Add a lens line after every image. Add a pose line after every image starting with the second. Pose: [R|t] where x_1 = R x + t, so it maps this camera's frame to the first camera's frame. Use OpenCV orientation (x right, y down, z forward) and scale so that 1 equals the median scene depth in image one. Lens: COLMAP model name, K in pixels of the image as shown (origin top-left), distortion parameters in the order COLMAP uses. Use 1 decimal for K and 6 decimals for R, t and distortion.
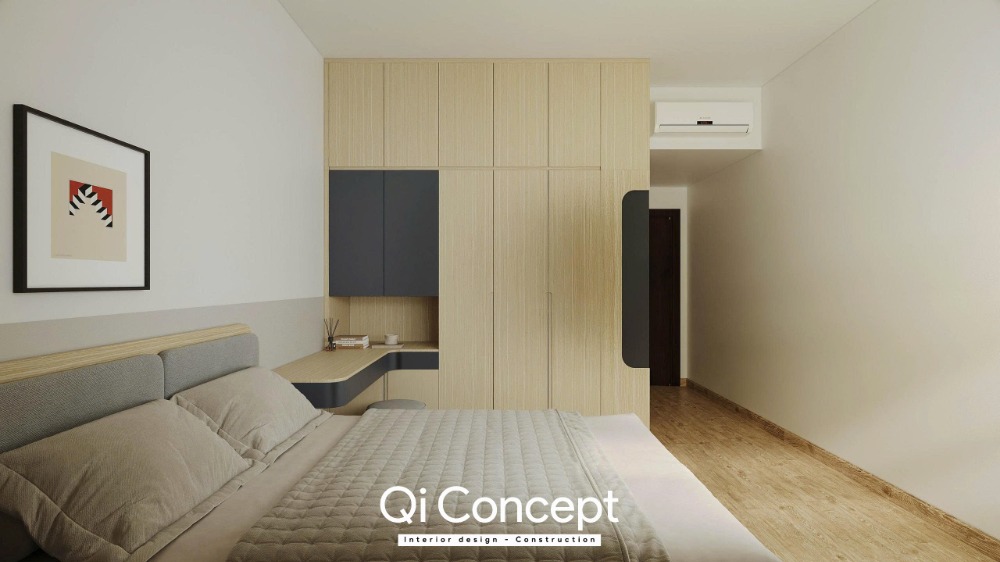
lens RADIAL K [[546.7, 0, 500.0], [0, 546.7, 281.0], [0, 0, 1]] dist [0.002580, -0.000421]
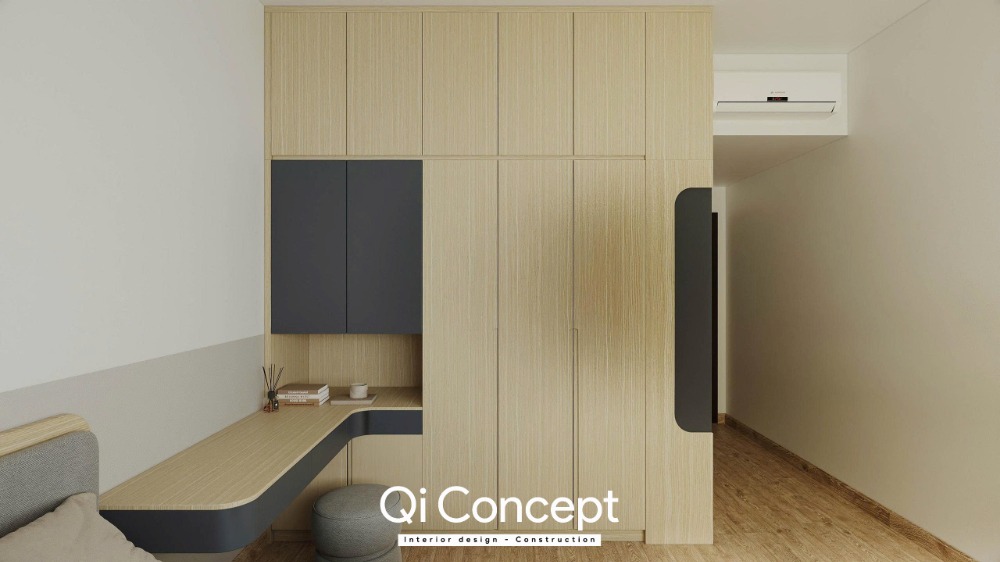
lens RADIAL K [[527.9, 0, 500.0], [0, 527.9, 281.0], [0, 0, 1]] dist [0.001027, 0.000205]
pose [[1.000000, 0.000229, 0.000878, -0.009725], [-0.000230, 1.000000, 0.000897, -0.042627], [-0.000878, -0.000897, 0.999999, 0.298133]]
